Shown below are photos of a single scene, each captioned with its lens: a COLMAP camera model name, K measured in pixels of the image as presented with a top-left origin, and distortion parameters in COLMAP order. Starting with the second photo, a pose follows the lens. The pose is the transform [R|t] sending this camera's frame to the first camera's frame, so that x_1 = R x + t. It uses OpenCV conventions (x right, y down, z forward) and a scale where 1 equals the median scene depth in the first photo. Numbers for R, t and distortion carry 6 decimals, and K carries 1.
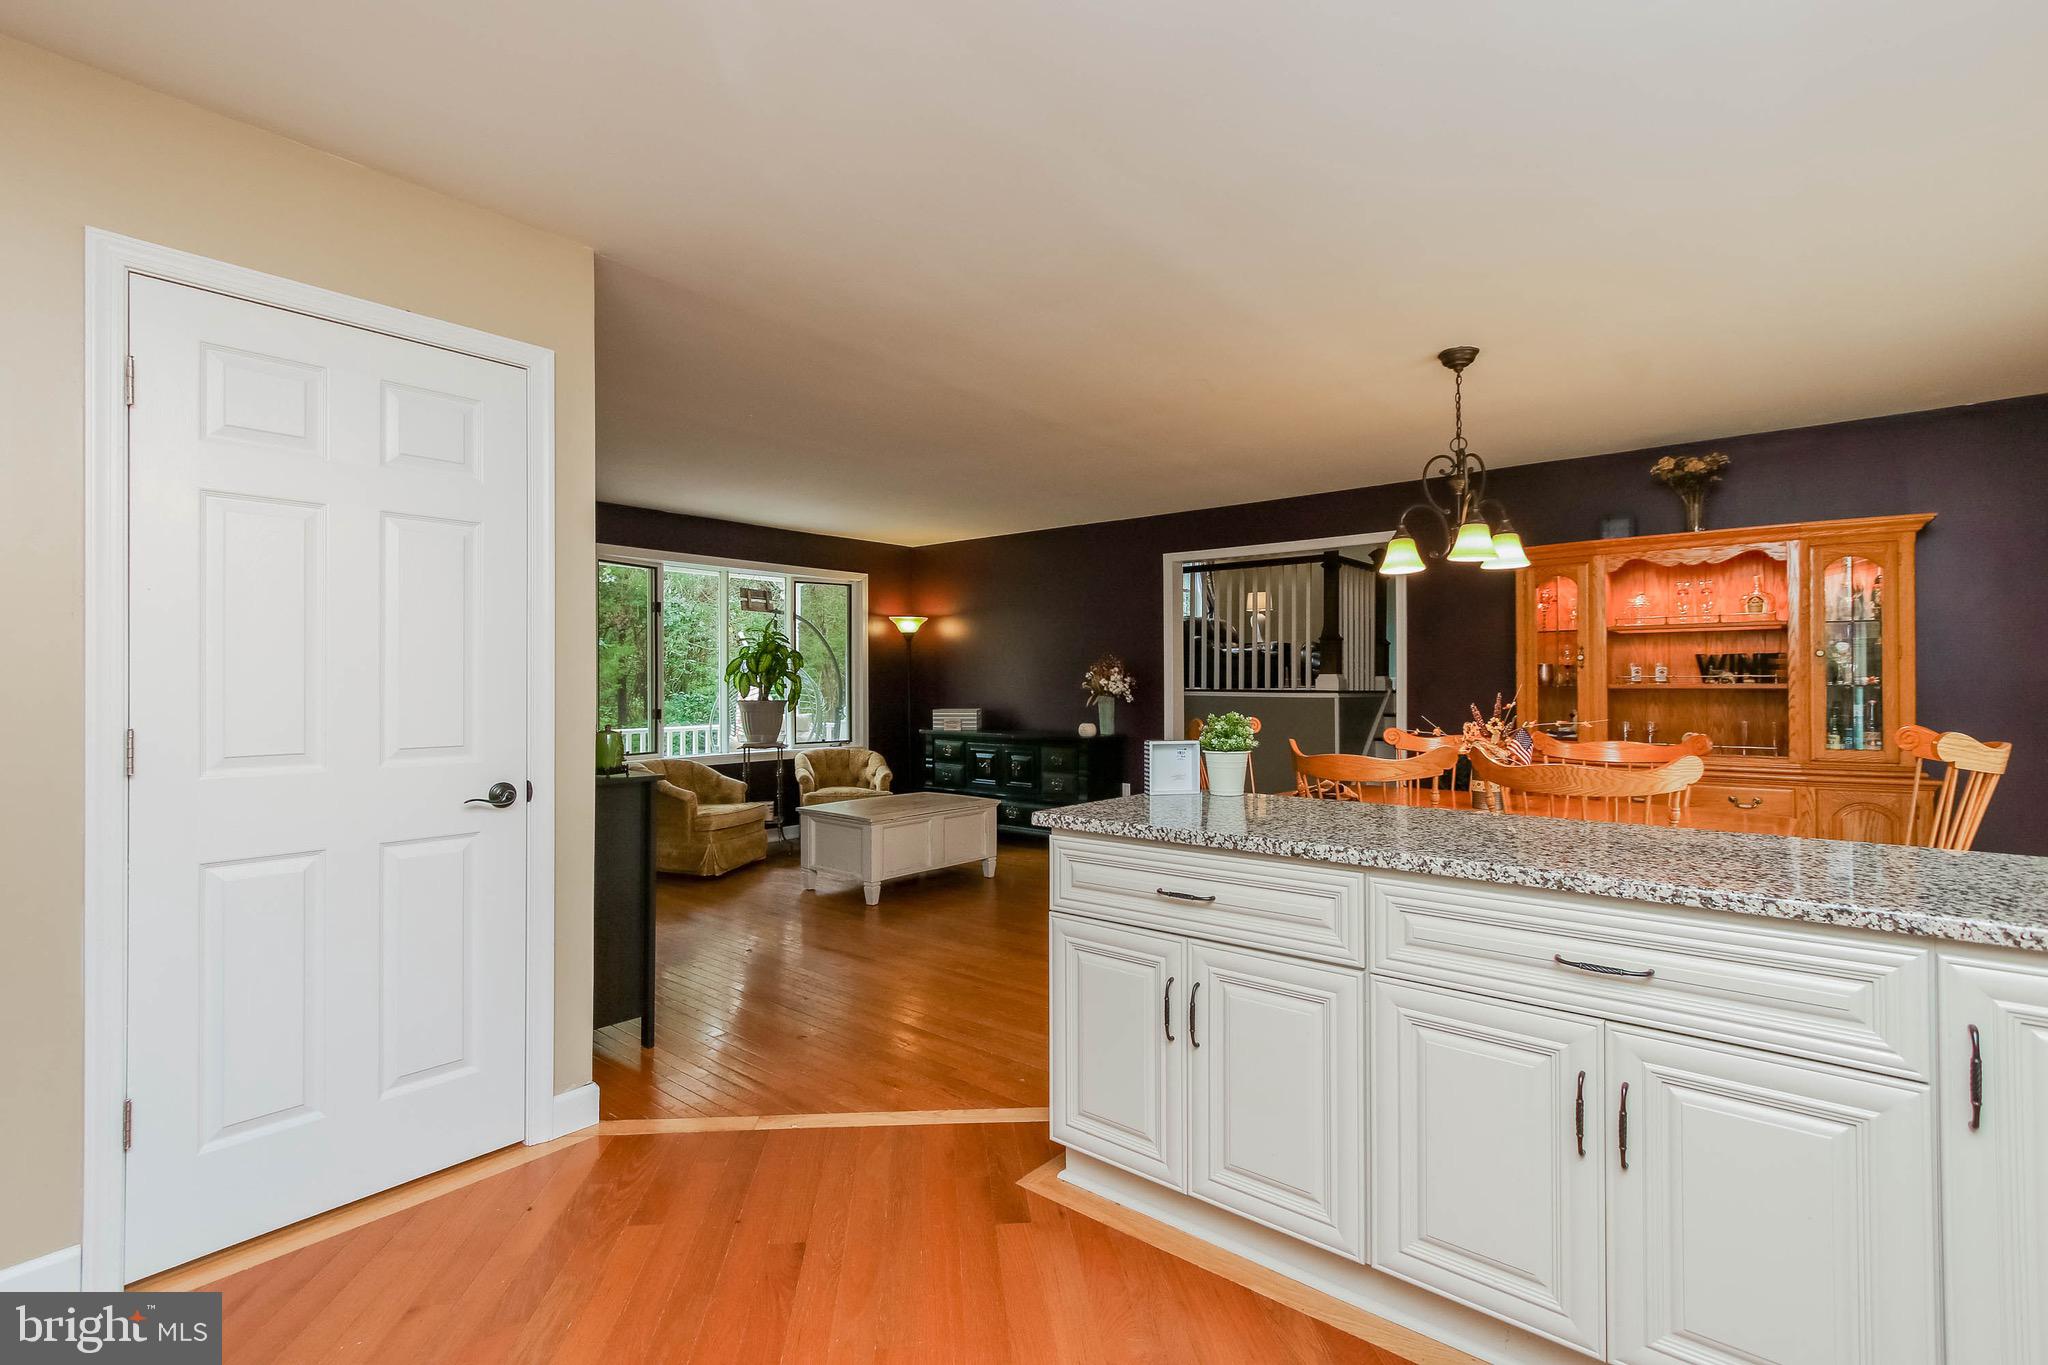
lens RADIAL K [[936.1, 0, 1016.0], [0, 936.1, 676.6], [0, 0, 1]] dist [0.009233, 0.000418]
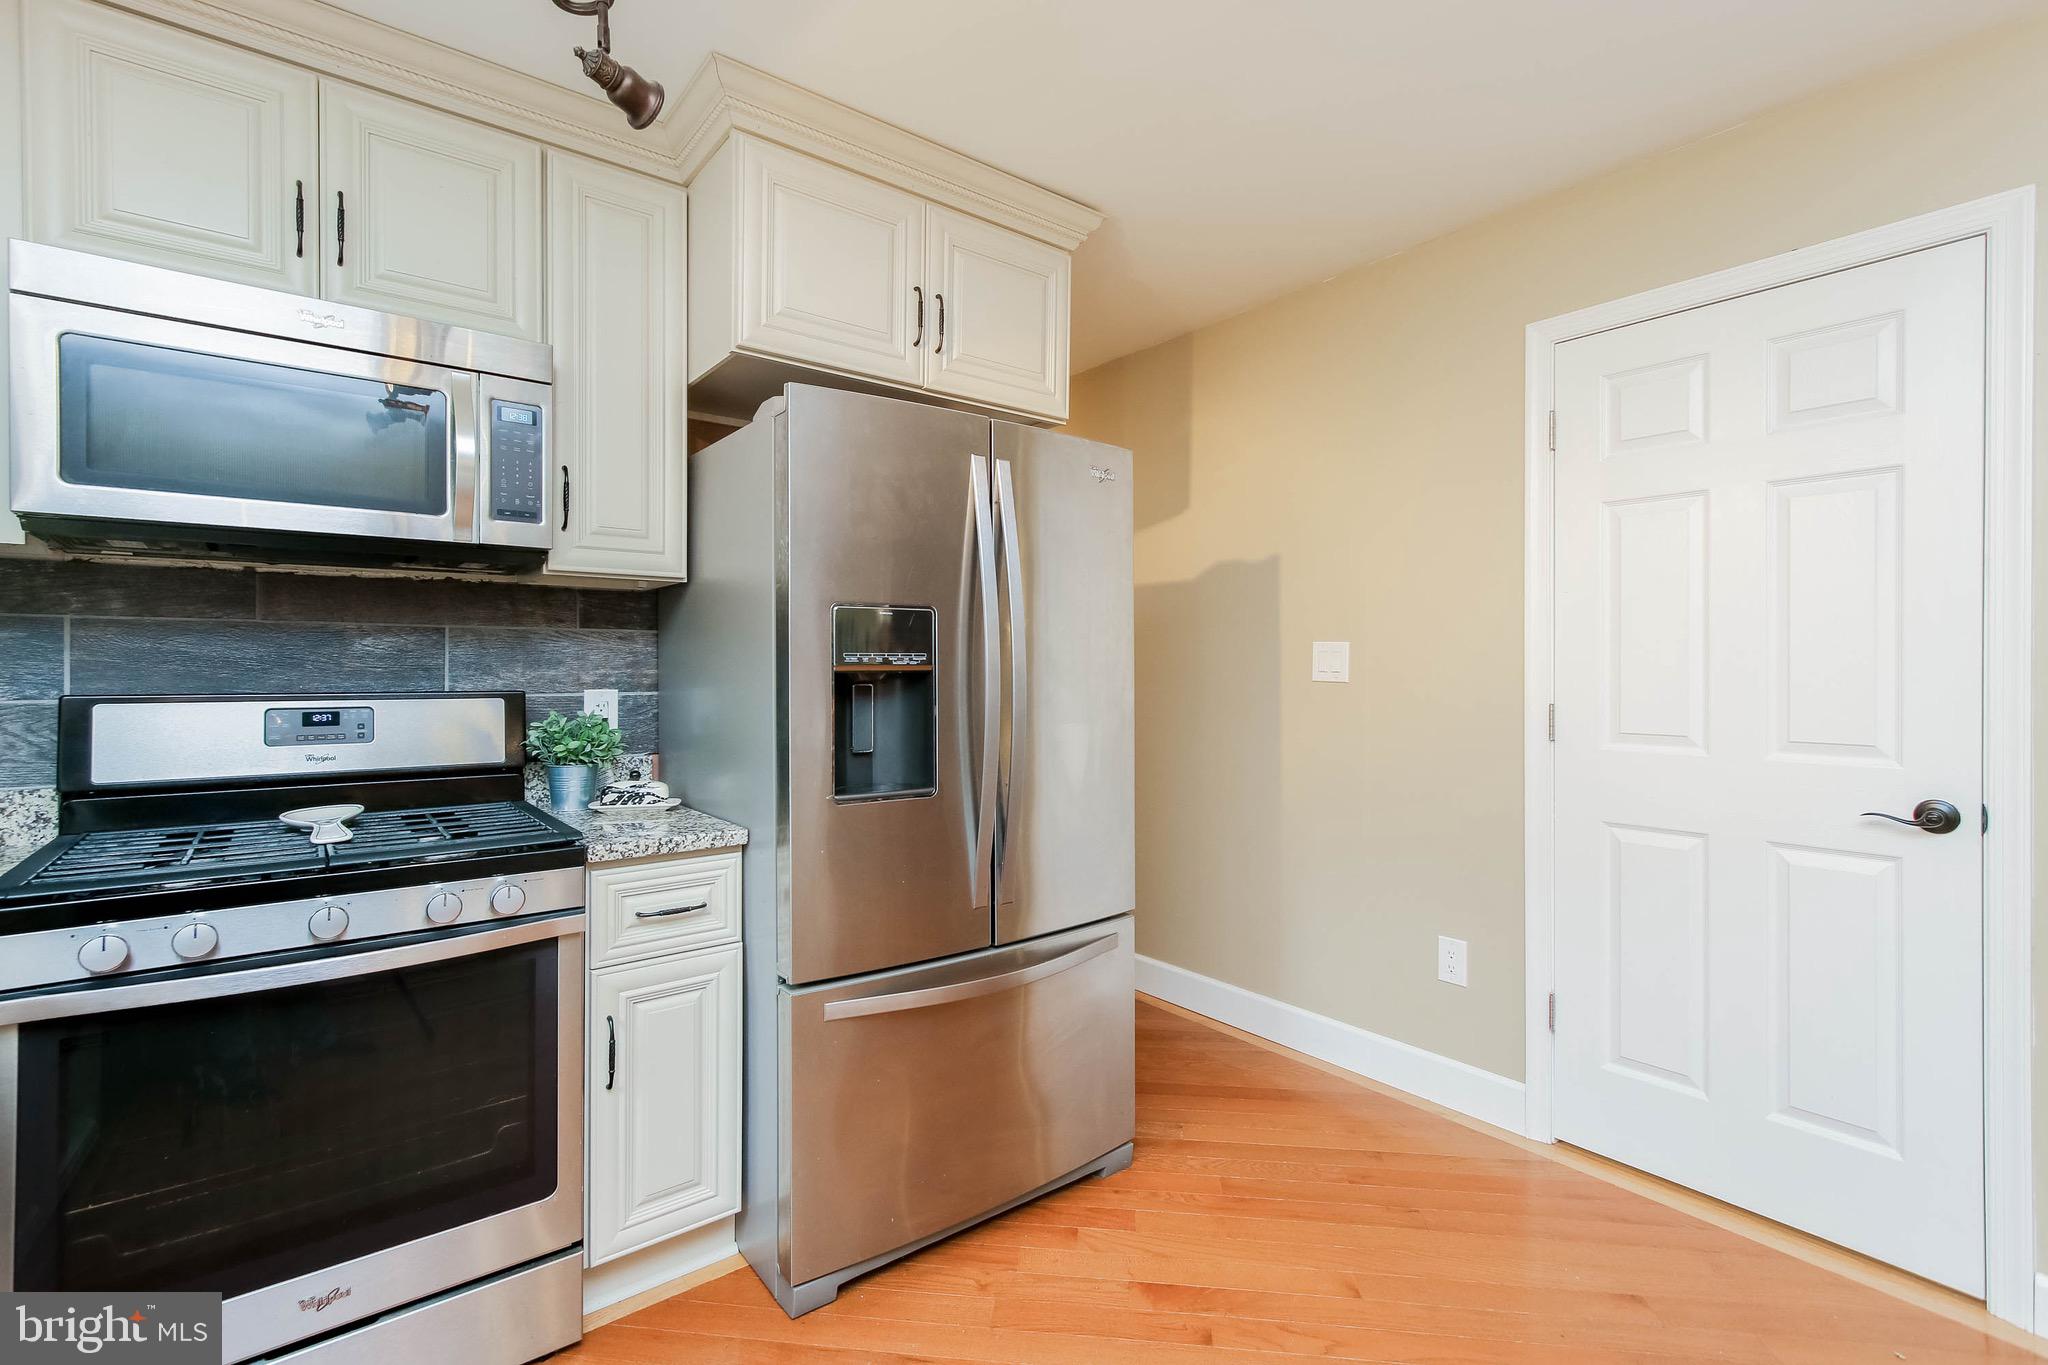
lens RADIAL K [[936.1, 0, 1016.0], [0, 936.1, 676.6], [0, 0, 1]] dist [0.009233, 0.000418]
pose [[-0.220160, 0.013602, -0.975369, 0.413192], [0.005246, 0.999905, 0.012760, -0.001549], [0.975450, -0.002307, -0.220210, 0.514531]]
